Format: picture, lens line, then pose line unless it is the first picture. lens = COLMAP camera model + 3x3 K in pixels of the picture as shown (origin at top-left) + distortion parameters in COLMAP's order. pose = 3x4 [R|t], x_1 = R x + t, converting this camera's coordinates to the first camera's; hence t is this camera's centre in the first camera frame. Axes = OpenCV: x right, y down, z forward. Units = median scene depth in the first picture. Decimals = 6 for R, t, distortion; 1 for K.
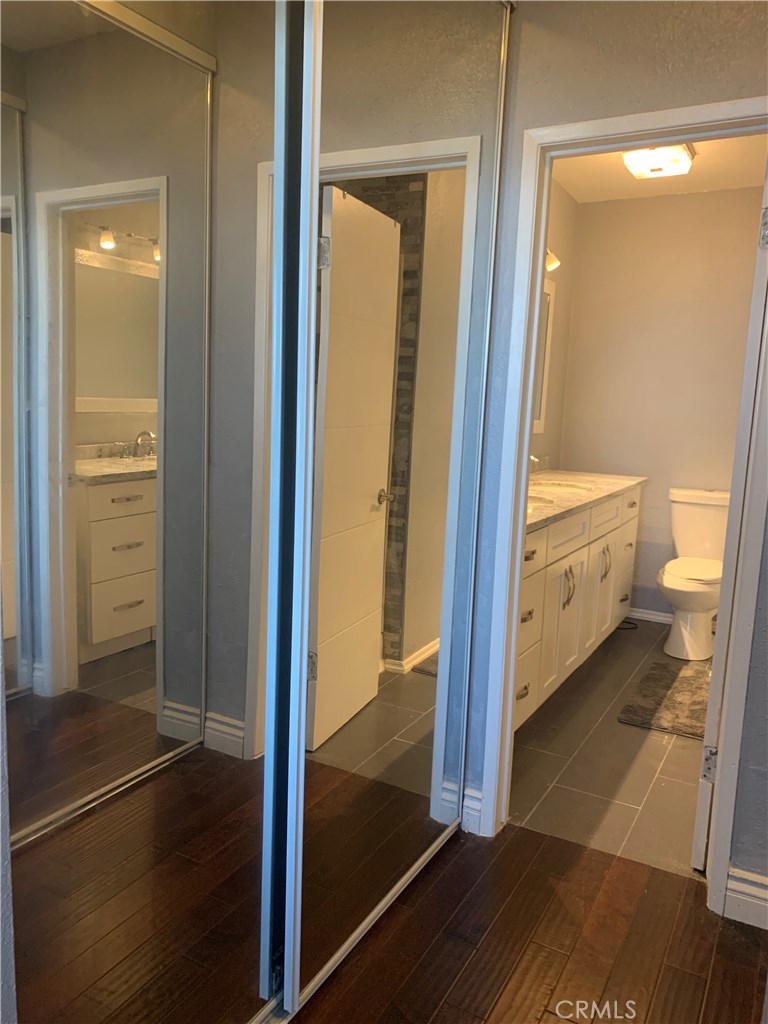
lens RADIAL K [[783.3, 0, 386.2], [0, 783.3, 513.7], [0, 0, 1]] dist [-0.015186, -0.000810]
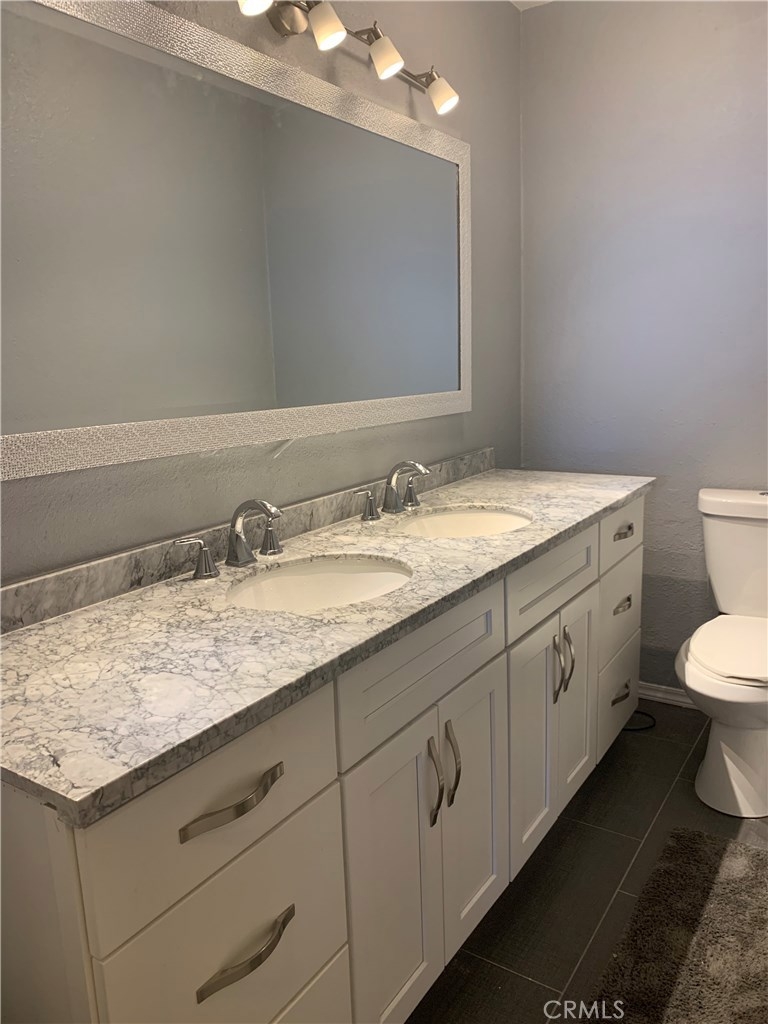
lens RADIAL K [[783.3, 0, 381.3], [0, 783.3, 508.5], [0, 0, 1]] dist [-0.015186, -0.000810]
pose [[0.994829, -0.056288, -0.084535, 0.197091], [0.059261, 0.997694, 0.033078, -0.059262], [0.082478, -0.037917, 0.995871, 0.448851]]
